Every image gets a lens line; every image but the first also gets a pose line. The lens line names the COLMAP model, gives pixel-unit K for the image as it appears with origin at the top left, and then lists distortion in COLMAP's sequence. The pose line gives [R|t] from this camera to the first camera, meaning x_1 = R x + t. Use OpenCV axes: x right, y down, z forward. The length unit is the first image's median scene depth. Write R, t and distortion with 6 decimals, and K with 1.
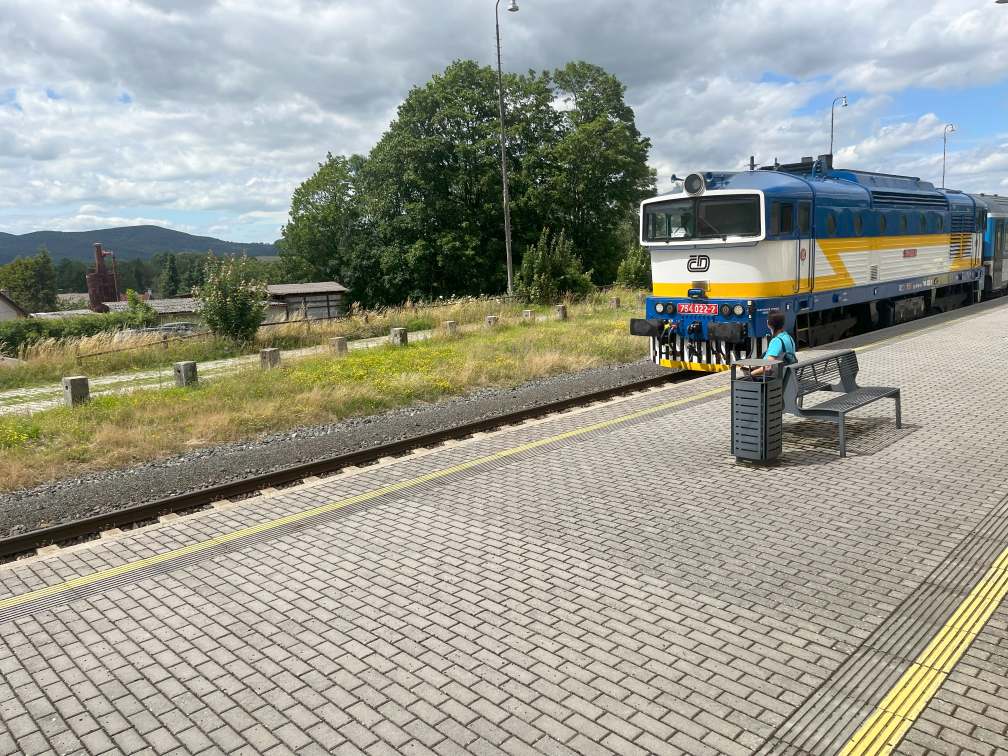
lens RADIAL K [[753.0, 0, 504.0], [0, 753.0, 378.0], [0, 0, 1]] dist [0.041347, 0.000732]
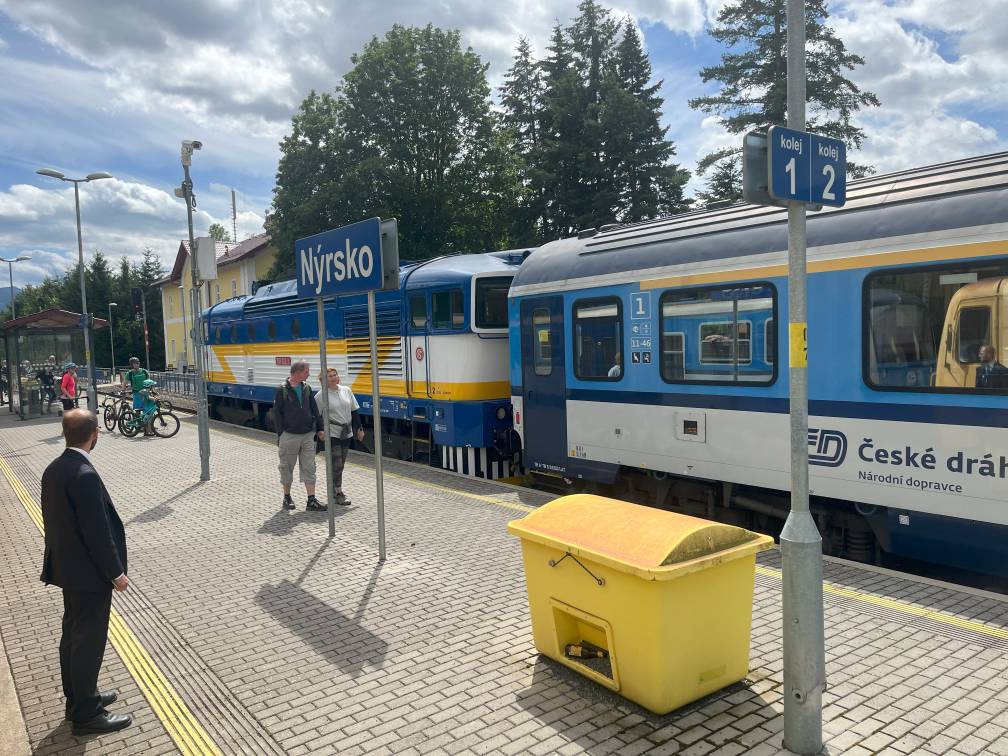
lens RADIAL K [[753.0, 0, 504.0], [0, 753.0, 378.0], [0, 0, 1]] dist [0.041347, 0.000732]
pose [[-0.145347, 0.100995, -0.984213, 1.518765], [-0.111417, 0.986778, 0.117712, -0.306464], [0.983087, 0.126767, -0.132173, 1.518021]]
